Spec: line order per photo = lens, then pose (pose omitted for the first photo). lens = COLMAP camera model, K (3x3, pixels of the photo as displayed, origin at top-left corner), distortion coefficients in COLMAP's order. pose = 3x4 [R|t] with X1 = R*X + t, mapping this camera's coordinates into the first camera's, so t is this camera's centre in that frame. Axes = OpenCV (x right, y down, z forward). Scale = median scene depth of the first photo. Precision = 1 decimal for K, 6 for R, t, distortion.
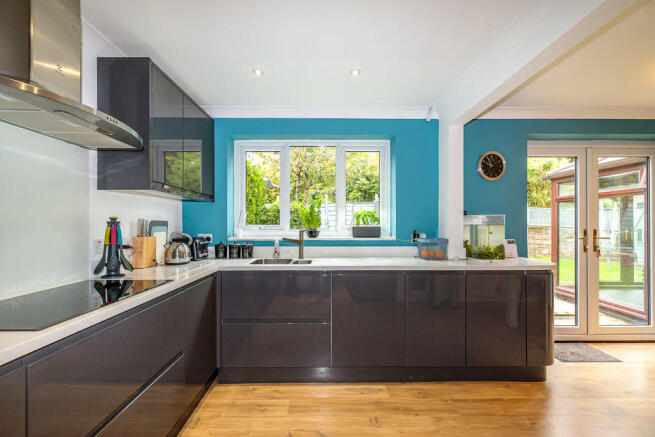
lens RADIAL K [[280.8, 0, 328.3], [0, 280.8, 223.1], [0, 0, 1]] dist [-0.026841, -0.001270]
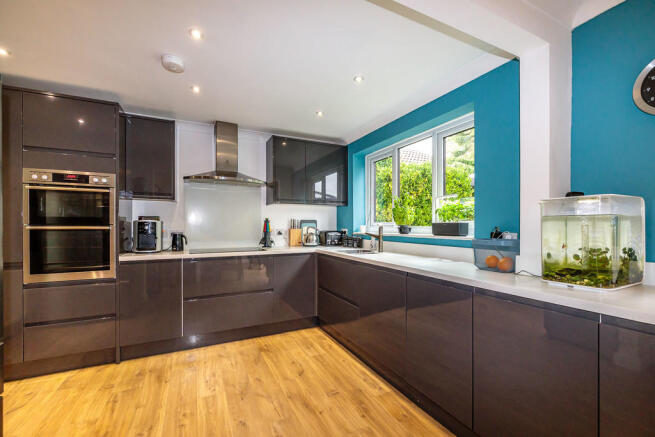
lens RADIAL K [[280.8, 0, 328.7], [0, 280.8, 222.7], [0, 0, 1]] dist [-0.026841, -0.001270]
pose [[0.405239, -0.007739, -0.914178, 1.031569], [0.003209, 0.999970, -0.007043, 0.022275], [0.914205, -0.000080, 0.405252, 0.444200]]
